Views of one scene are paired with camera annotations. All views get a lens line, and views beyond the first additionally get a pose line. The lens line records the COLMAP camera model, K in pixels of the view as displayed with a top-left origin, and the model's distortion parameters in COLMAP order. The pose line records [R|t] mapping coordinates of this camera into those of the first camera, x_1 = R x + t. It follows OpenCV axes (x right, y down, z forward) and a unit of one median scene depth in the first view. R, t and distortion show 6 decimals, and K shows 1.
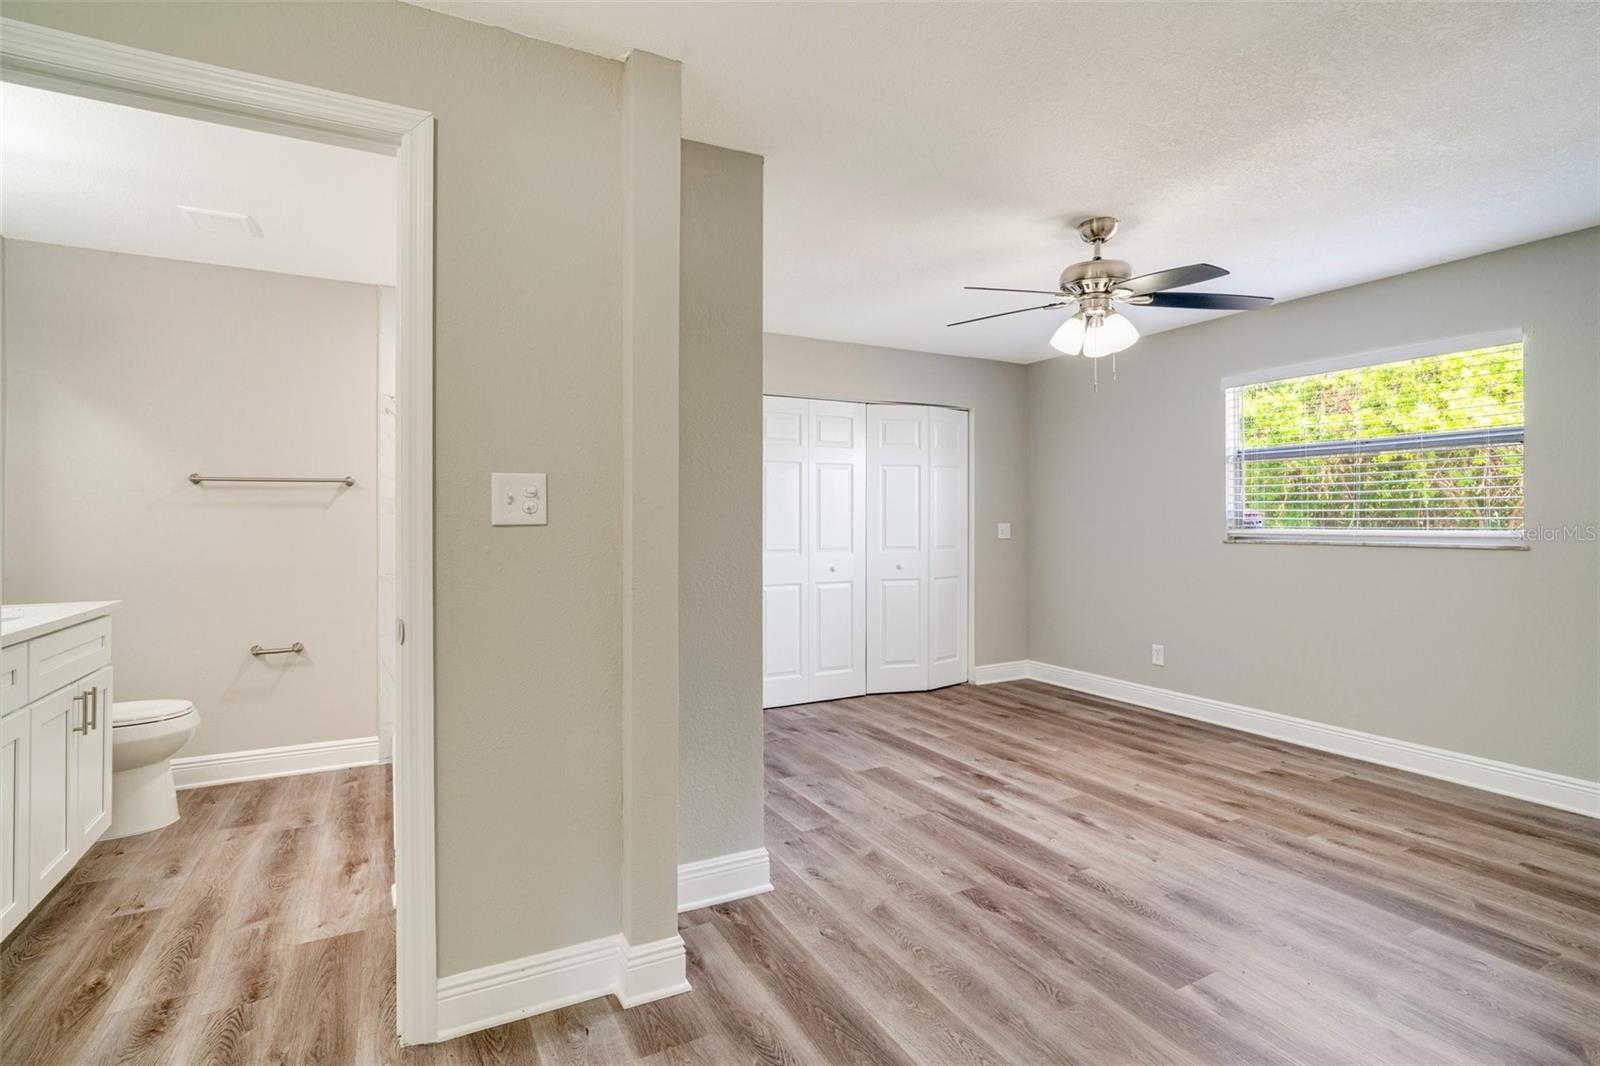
lens RADIAL K [[750.4, 0, 790.4], [0, 750.4, 523.6], [0, 0, 1]] dist [-0.019906, 0.007988]
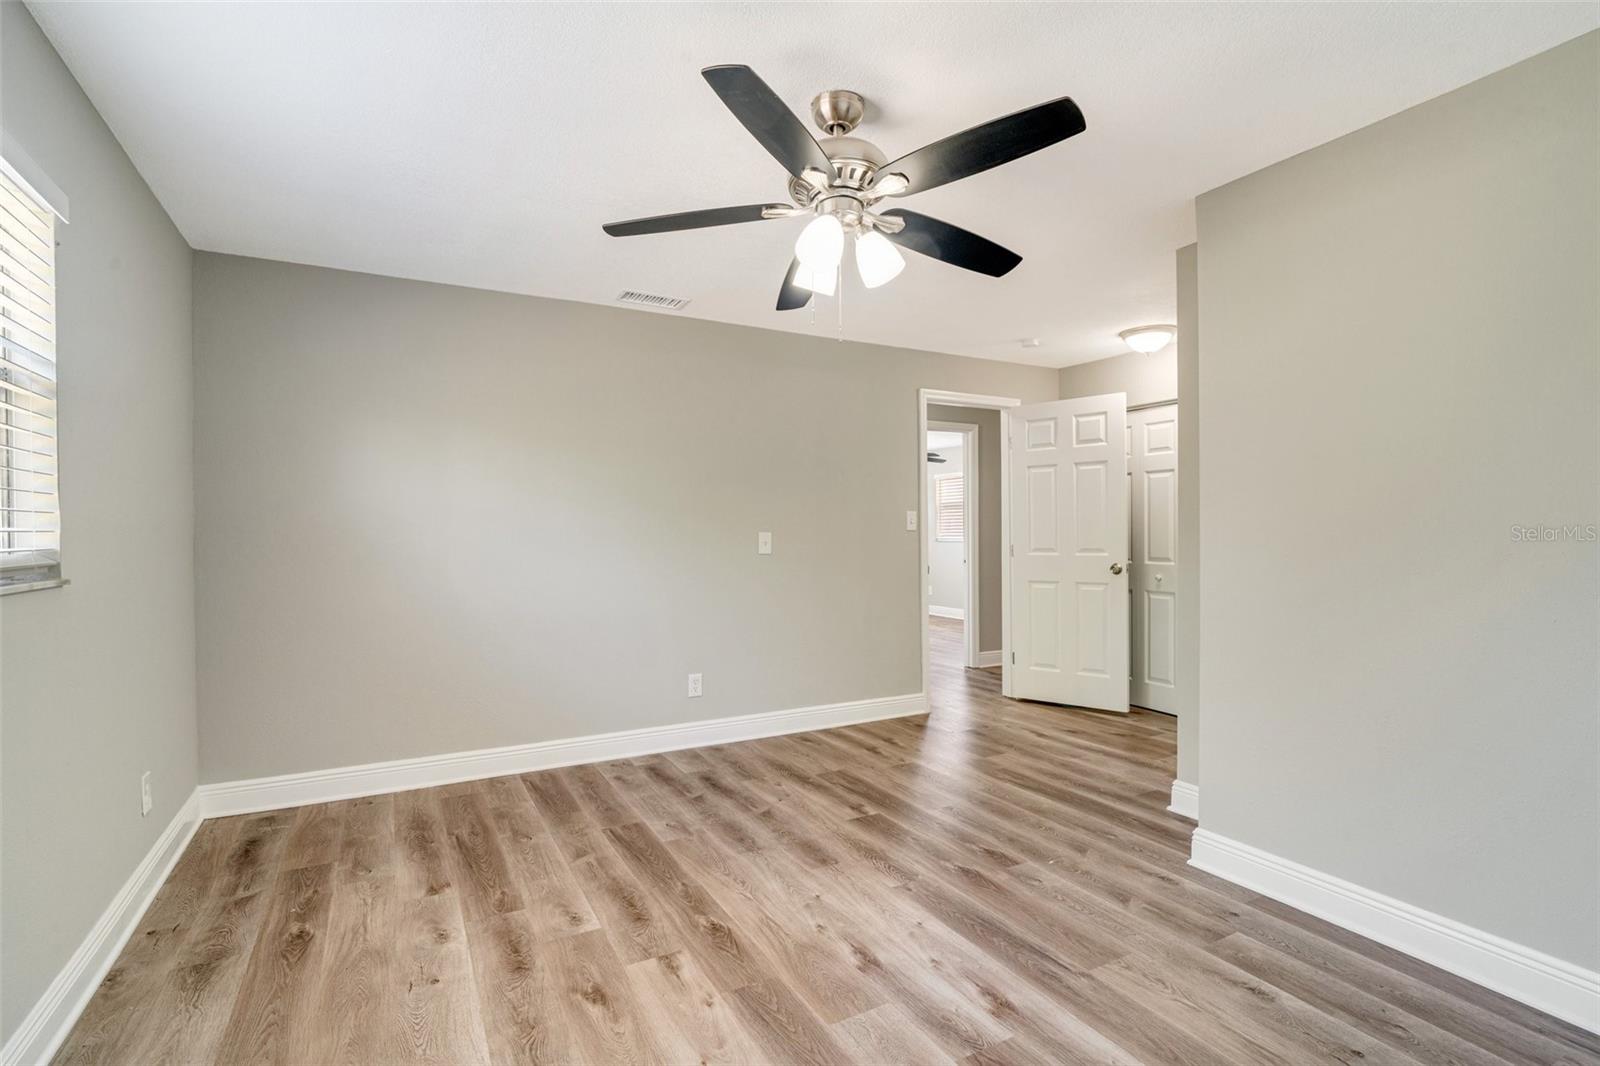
lens RADIAL K [[750.4, 0, 783.8], [0, 750.4, 536.0], [0, 0, 1]] dist [-0.019906, 0.007988]
pose [[-0.999981, 0.004805, -0.003808, 0.463439], [0.004771, 0.999950, 0.008827, -0.007082], [0.003850, 0.008808, -0.999954, 1.681714]]
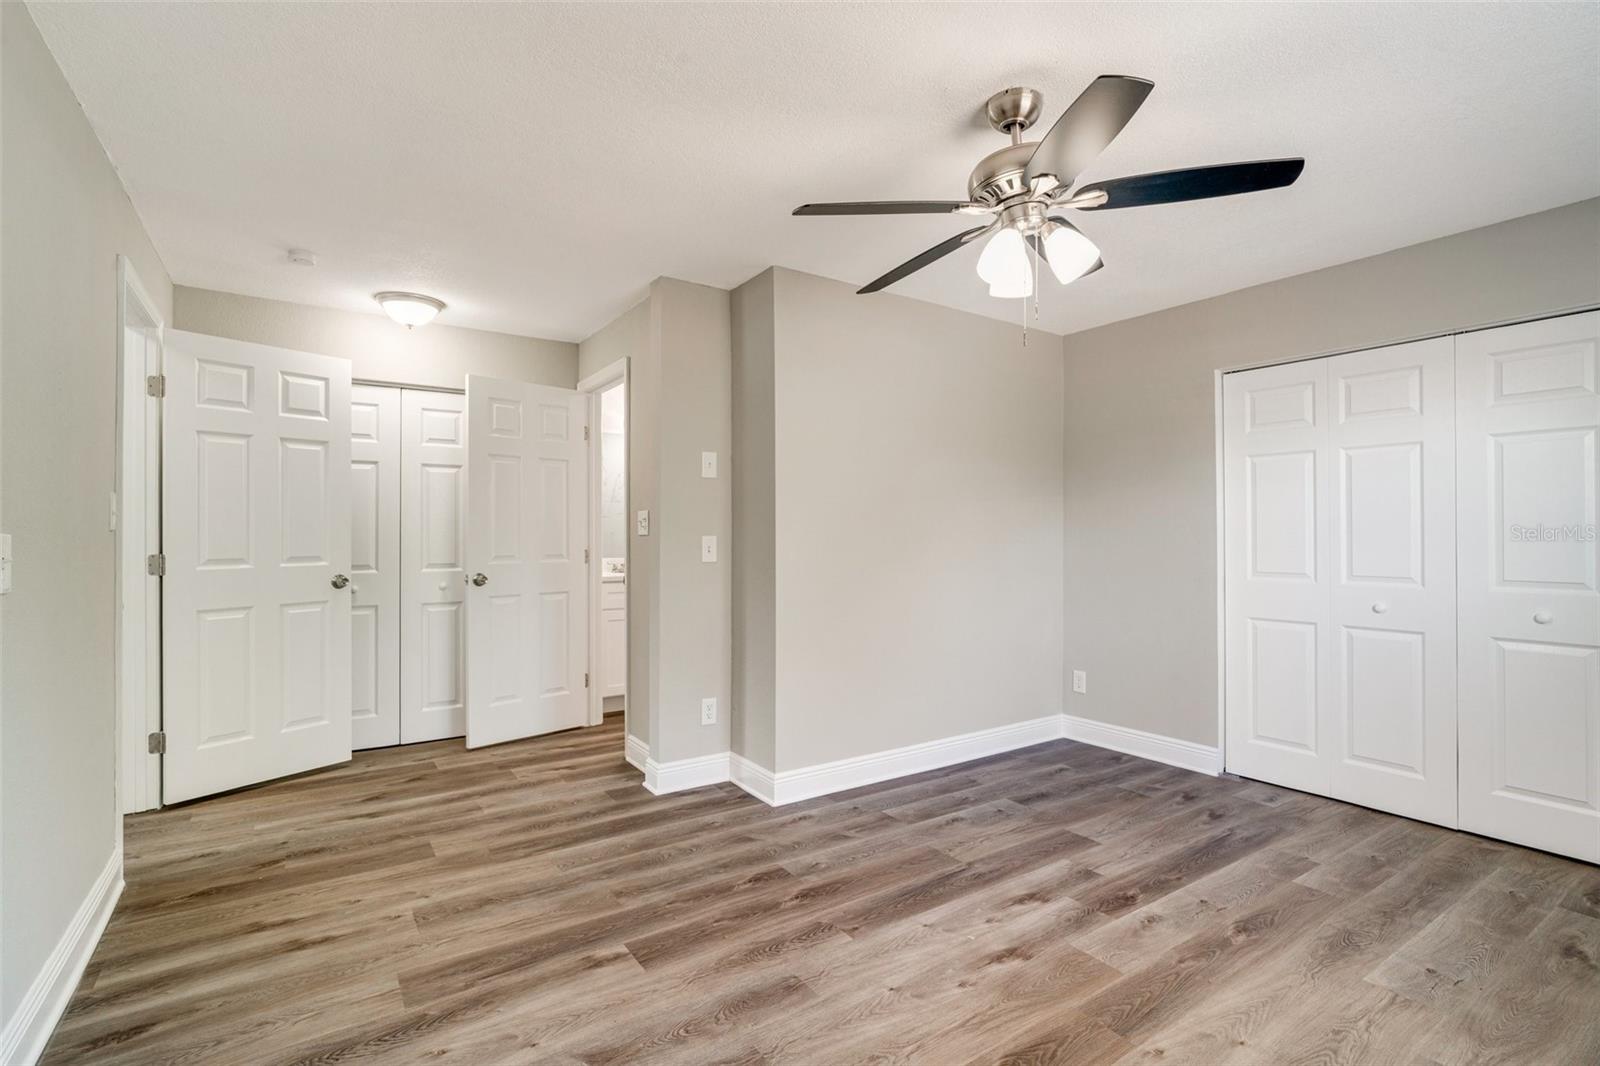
lens RADIAL K [[750.4, 0, 795.8], [0, 750.4, 524.7], [0, 0, 1]] dist [-0.019906, 0.007988]
pose [[0.109012, -0.011076, -0.993979, 1.066630], [-0.005048, 0.999919, -0.011695, -0.003505], [0.994028, 0.006293, 0.108948, 0.713062]]
